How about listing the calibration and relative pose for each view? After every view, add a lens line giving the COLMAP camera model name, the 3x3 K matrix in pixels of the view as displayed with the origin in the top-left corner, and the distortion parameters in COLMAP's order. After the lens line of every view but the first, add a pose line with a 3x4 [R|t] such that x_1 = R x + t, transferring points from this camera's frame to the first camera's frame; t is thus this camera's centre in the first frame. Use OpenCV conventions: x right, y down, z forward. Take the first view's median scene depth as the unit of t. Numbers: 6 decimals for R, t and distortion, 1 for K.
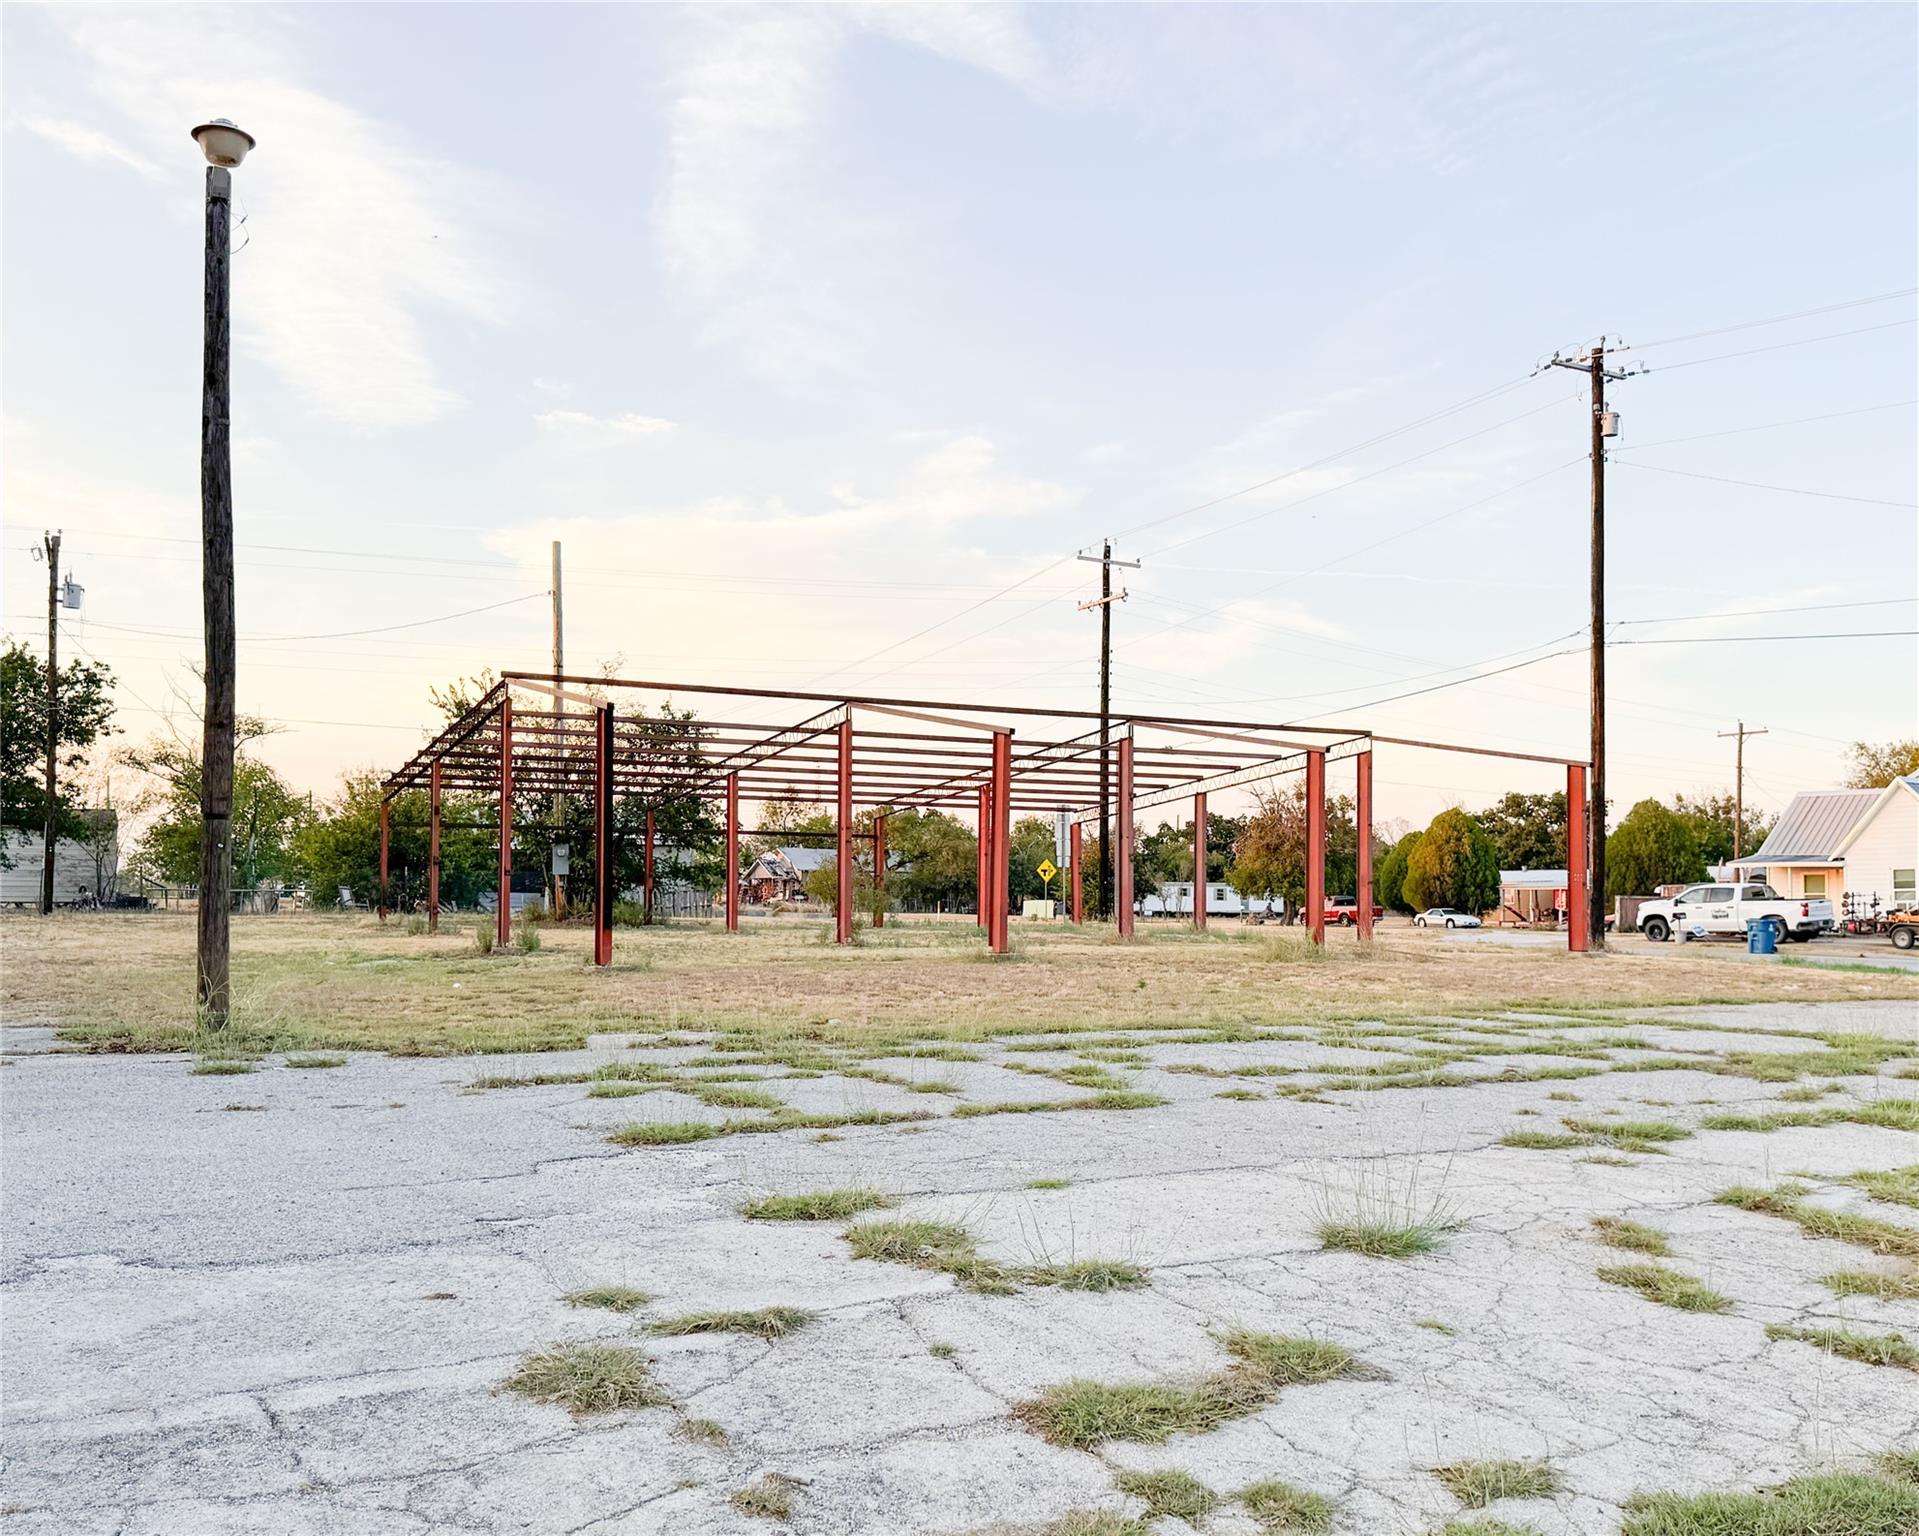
lens RADIAL K [[1760.0, 0, 969.6], [0, 1760.0, 890.0], [0, 0, 1]] dist [0.034239, -0.023705]
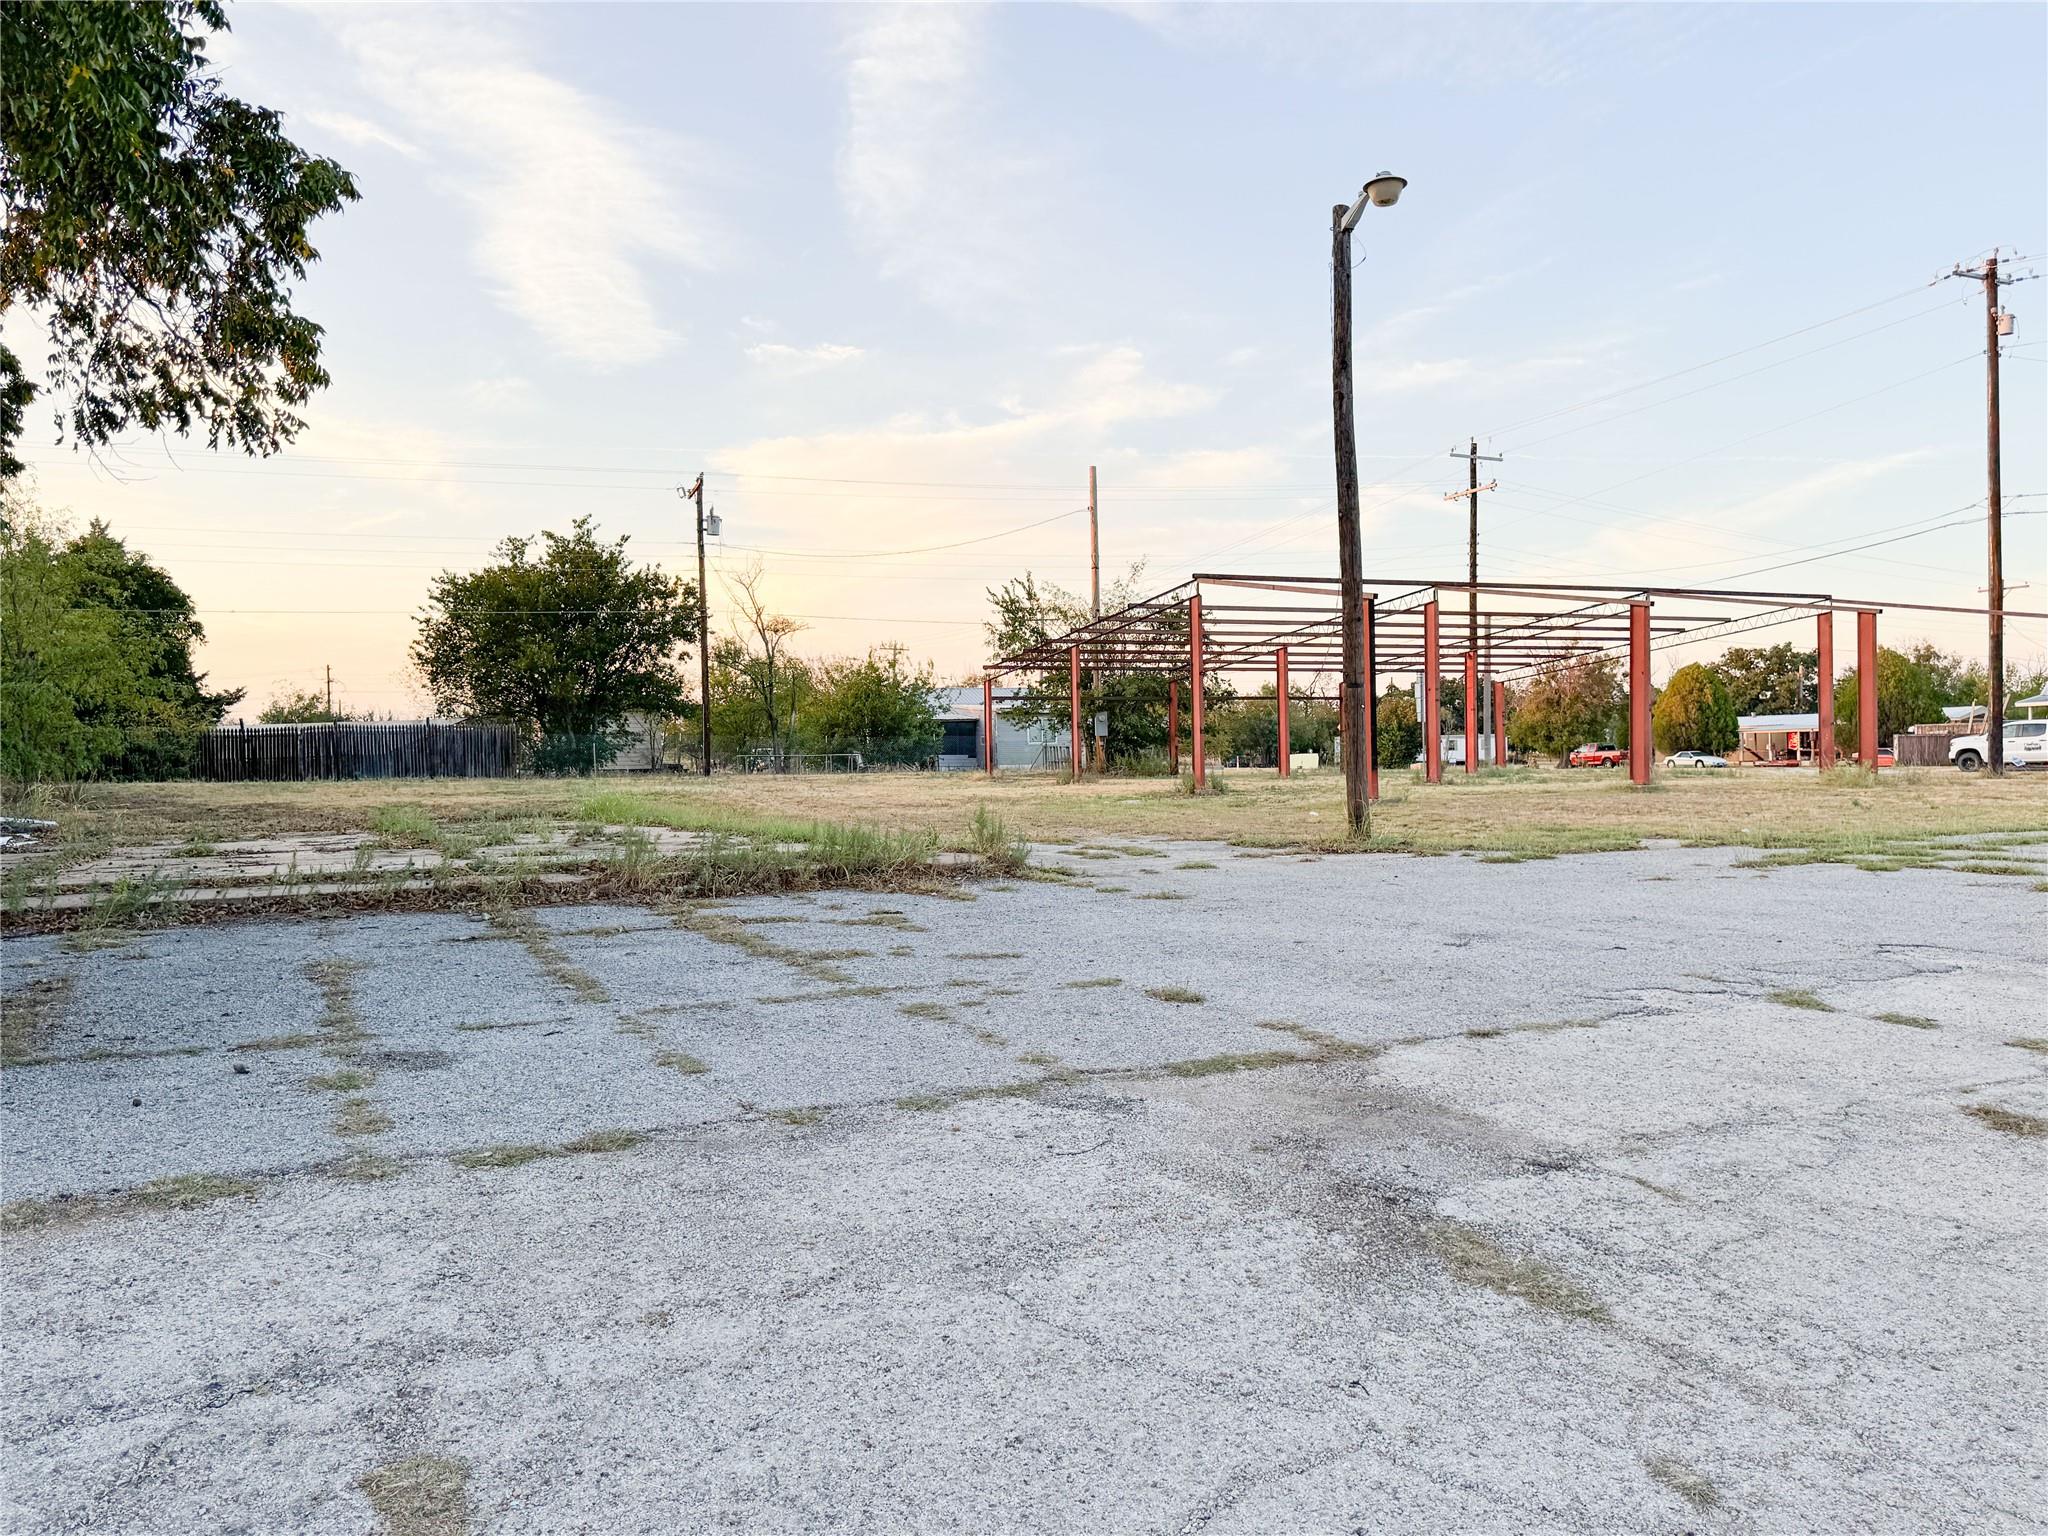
lens RADIAL K [[1539.5, 0, 968.8], [0, 1539.5, 805.9], [0, 0, 1]] dist [0.047136, -0.034614]
pose [[0.995909, -0.020926, -0.087900, -0.110861], [0.023971, 0.999144, 0.033728, 0.000816], [0.087119, -0.035697, 0.995558, -0.043693]]
